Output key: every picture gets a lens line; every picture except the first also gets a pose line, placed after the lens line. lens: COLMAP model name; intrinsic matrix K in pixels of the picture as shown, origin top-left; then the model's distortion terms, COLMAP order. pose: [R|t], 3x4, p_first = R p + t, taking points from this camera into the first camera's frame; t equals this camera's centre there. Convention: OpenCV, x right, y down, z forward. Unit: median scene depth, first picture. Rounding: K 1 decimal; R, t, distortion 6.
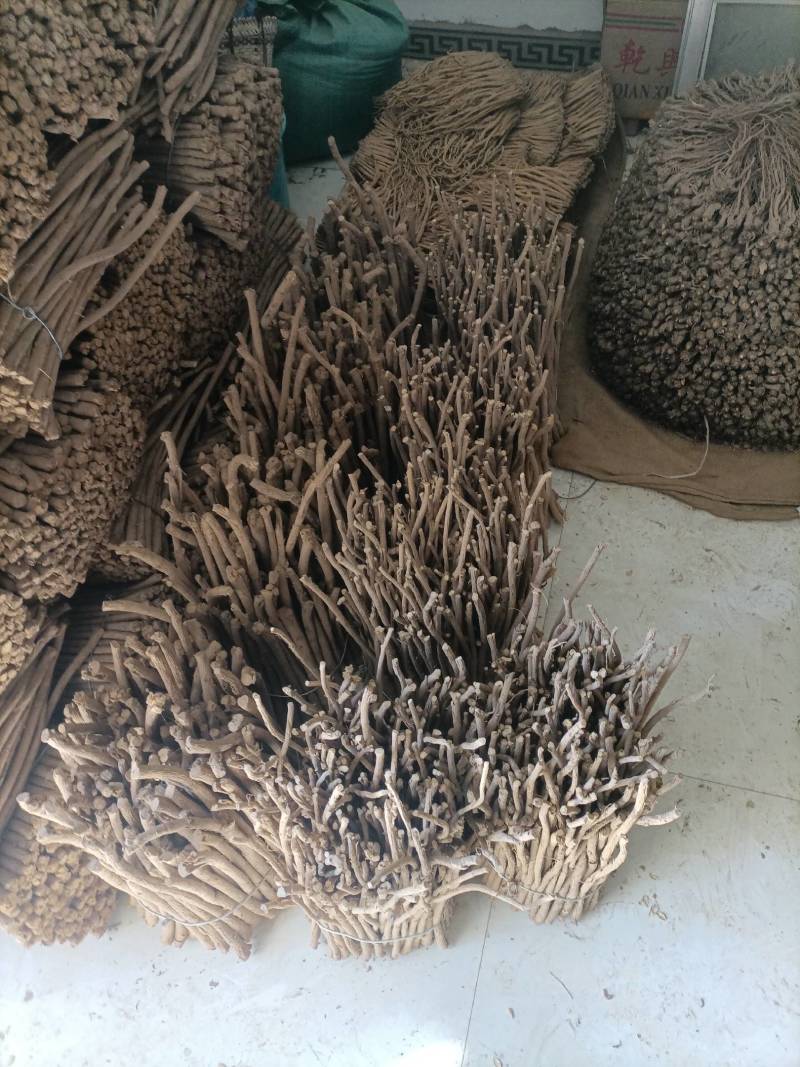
lens RADIAL K [[793.0, 0, 400.0], [0, 793.0, 533.5], [0, 0, 1]] dist [0.072357, -0.062671]
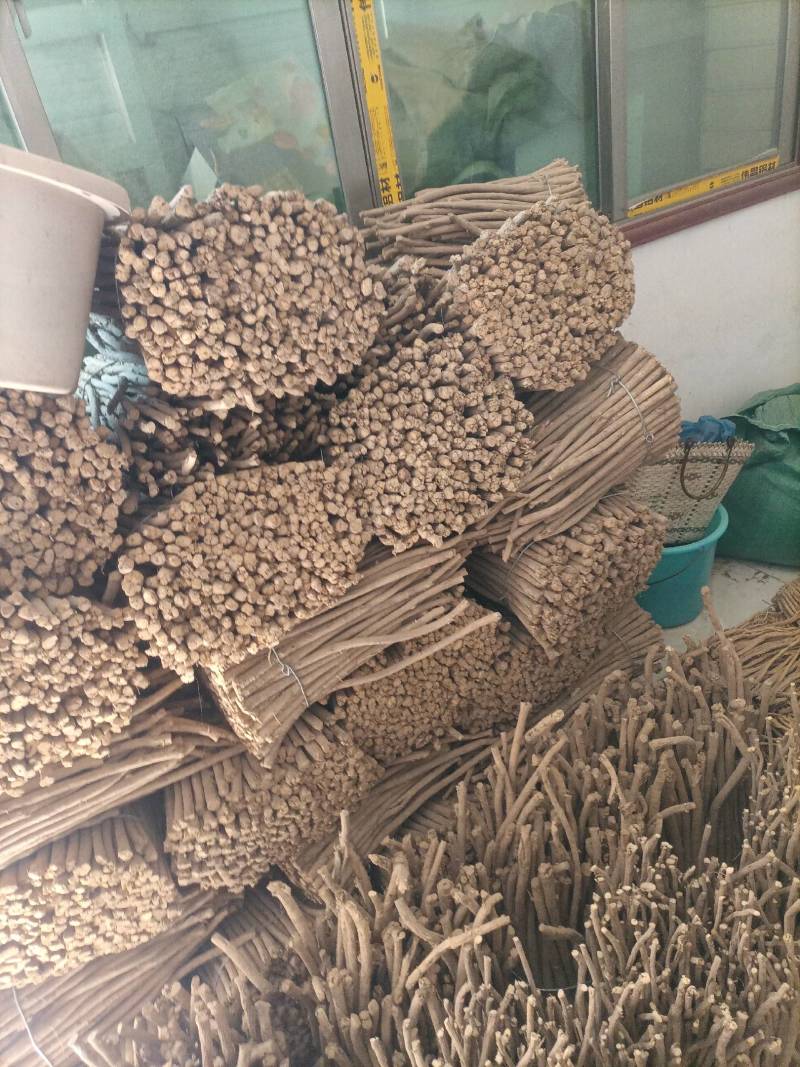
lens RADIAL K [[793.0, 0, 400.0], [0, 793.0, 533.5], [0, 0, 1]] dist [0.072357, -0.062671]
pose [[0.749242, 0.324396, -0.577412, 0.239231], [-0.487819, 0.859989, -0.149837, -0.310395], [0.447961, 0.393937, 0.802586, 0.054073]]
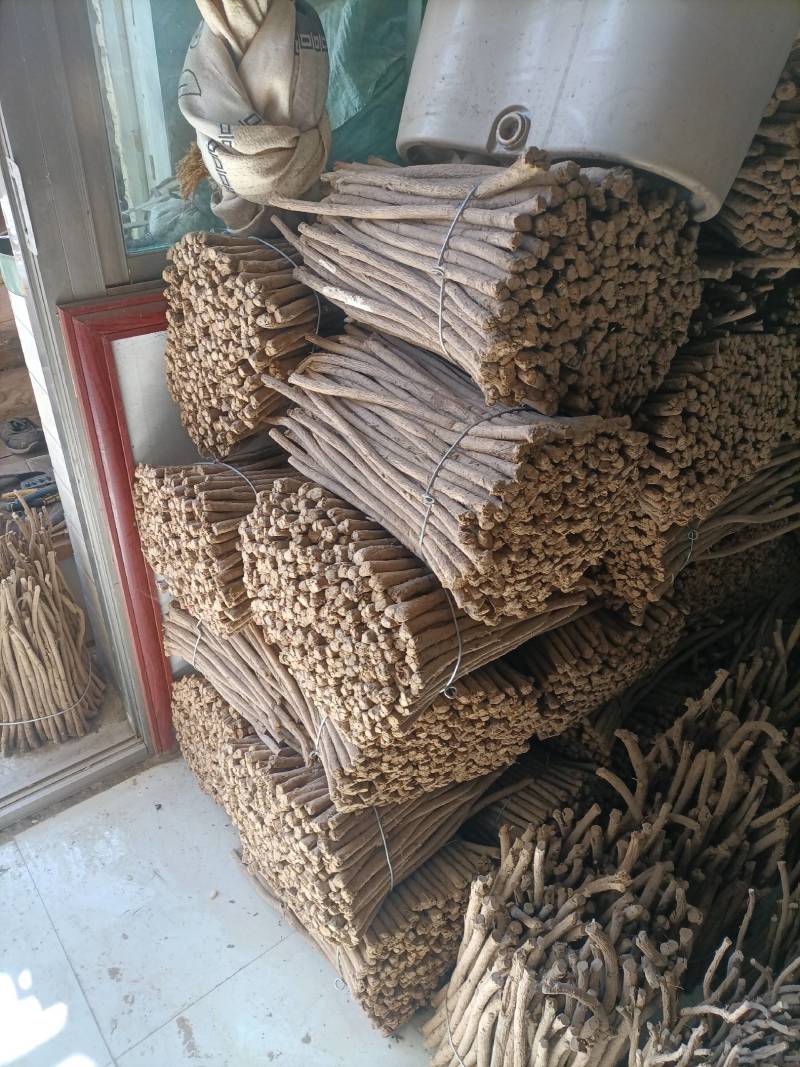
lens RADIAL K [[793.0, 0, 400.0], [0, 793.0, 533.5], [0, 0, 1]] dist [0.072357, -0.062671]
pose [[0.787943, 0.473920, -0.393123, -0.294599], [-0.567934, 0.806030, -0.166631, 0.161901], [0.237900, 0.354564, 0.904261, -0.190481]]
